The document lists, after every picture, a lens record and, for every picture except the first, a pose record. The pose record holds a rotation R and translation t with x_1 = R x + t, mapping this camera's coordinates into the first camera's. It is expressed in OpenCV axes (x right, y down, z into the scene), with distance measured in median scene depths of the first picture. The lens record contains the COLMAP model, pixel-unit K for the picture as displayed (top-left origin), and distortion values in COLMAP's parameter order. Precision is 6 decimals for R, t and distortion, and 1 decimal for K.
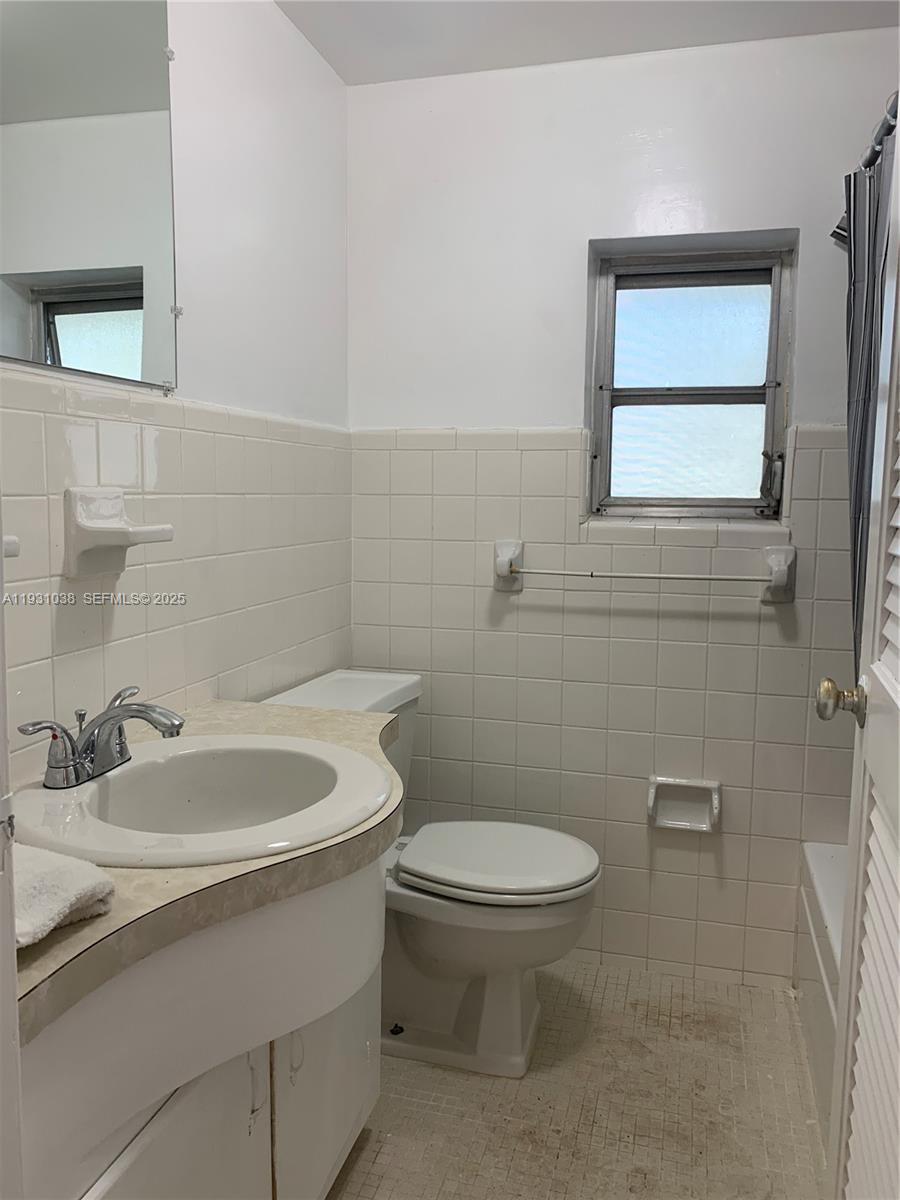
lens RADIAL K [[913.8, 0, 450.0], [0, 913.8, 600.0], [0, 0, 1]] dist [0.042947, -0.056765]
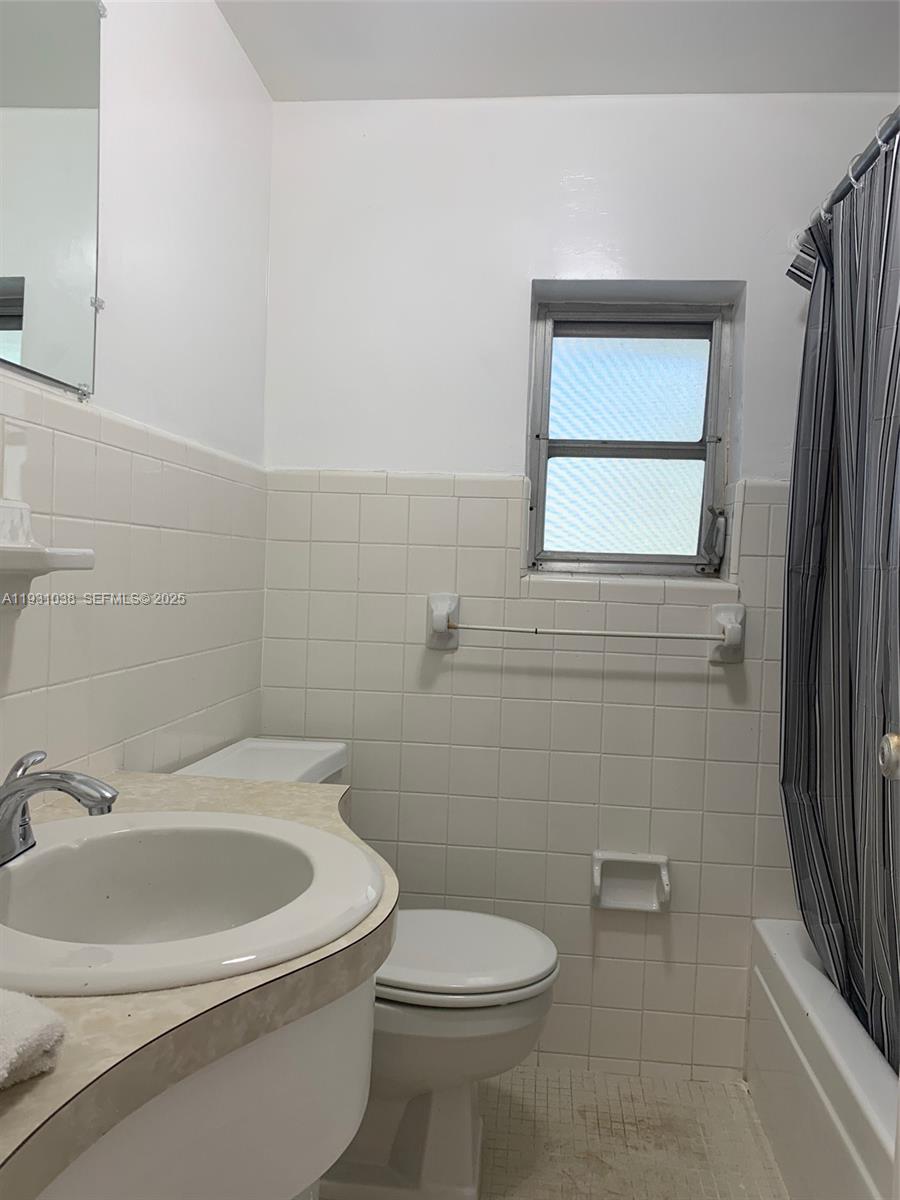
lens RADIAL K [[919.8, 0, 451.8], [0, 919.8, 606.1], [0, 0, 1]] dist [0.015928, -0.007726]
pose [[0.986612, 0.017206, 0.162174, -0.079970], [-0.004701, 0.997006, -0.077179, 0.018945], [-0.163017, 0.075384, 0.983739, 0.099269]]
